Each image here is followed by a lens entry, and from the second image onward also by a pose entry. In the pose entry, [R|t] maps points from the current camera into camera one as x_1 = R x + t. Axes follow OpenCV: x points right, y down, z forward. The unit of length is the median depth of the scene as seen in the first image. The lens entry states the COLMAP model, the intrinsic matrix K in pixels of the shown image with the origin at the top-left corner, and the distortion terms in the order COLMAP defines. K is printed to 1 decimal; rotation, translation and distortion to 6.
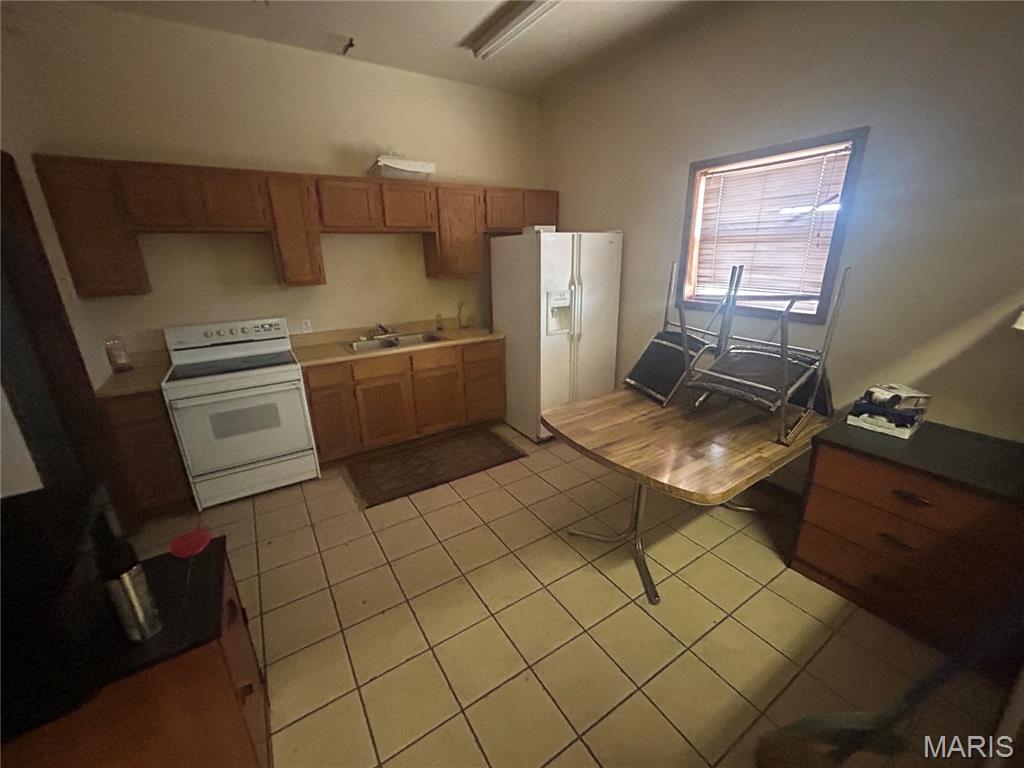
lens RADIAL K [[413.1, 0, 512.0], [0, 413.1, 384.0], [0, 0, 1]] dist [-0.002301, -0.000145]
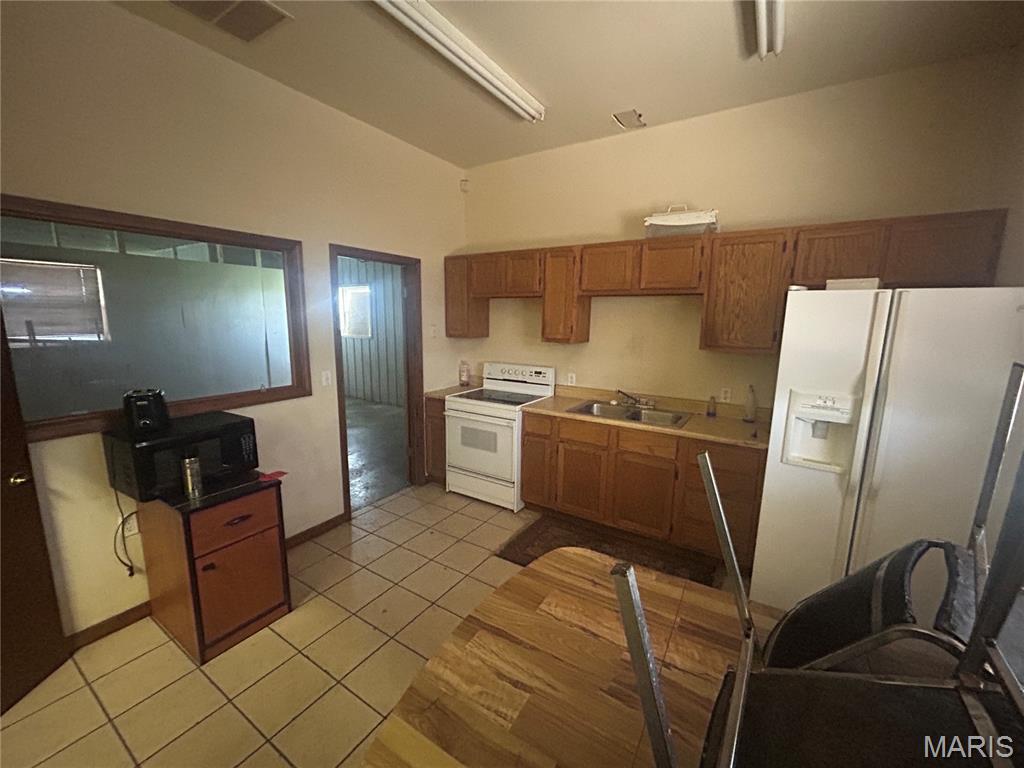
lens RADIAL K [[413.1, 0, 512.0], [0, 413.1, 384.0], [0, 0, 1]] dist [-0.002301, -0.000145]
pose [[0.415023, 0.173379, -0.893138, 0.468548], [-0.300877, 0.952595, 0.045110, -0.149190], [0.858620, 0.250004, 0.447515, 0.436454]]
